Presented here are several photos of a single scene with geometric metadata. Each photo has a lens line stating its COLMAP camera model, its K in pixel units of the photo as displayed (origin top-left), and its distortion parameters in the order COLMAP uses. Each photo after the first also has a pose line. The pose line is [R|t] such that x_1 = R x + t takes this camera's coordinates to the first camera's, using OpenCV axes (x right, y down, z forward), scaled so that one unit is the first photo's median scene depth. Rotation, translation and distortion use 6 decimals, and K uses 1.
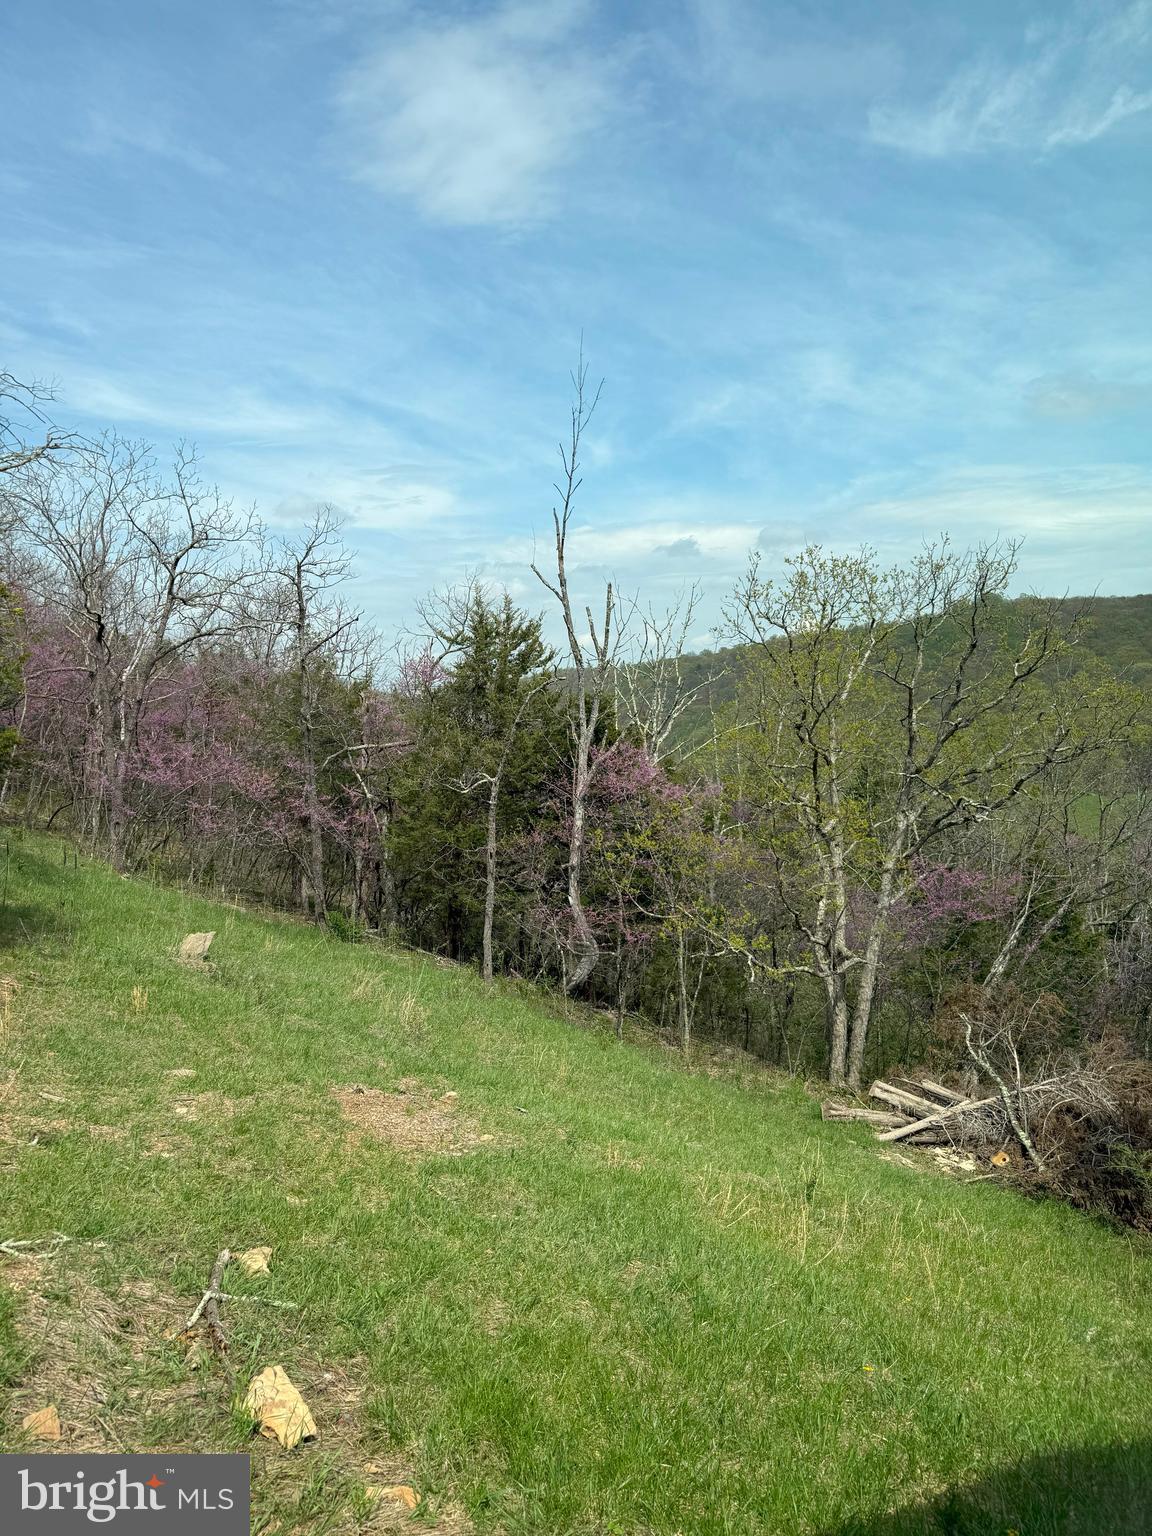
lens RADIAL K [[1080.5, 0, 578.7], [0, 1080.5, 766.9], [0, 0, 1]] dist [0.050233, -0.042330]
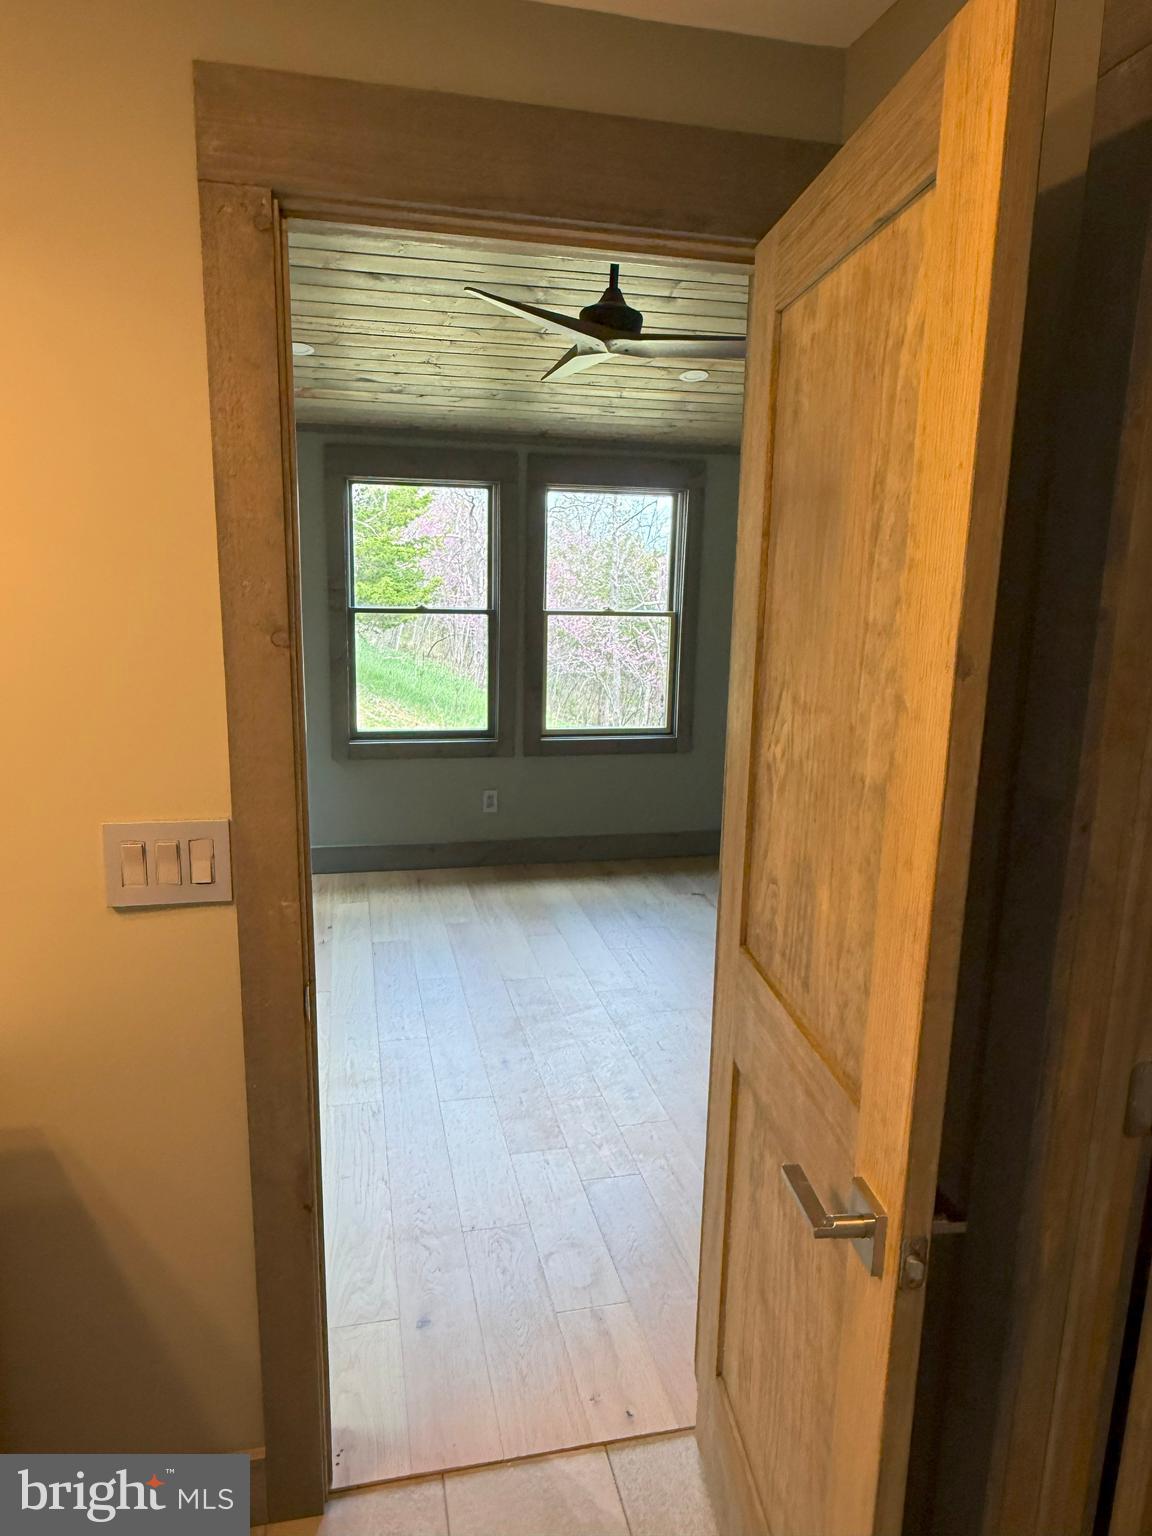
lens RADIAL K [[982.4, 0, 580.0], [0, 982.4, 765.8], [0, 0, 1]] dist [0.007472, 0.004547]
pose [[0.957840, 0.088236, -0.273419, 0.055318], [-0.051241, 0.988879, 0.139618, 0.016057], [0.282697, -0.119722, 0.951708, -0.175409]]
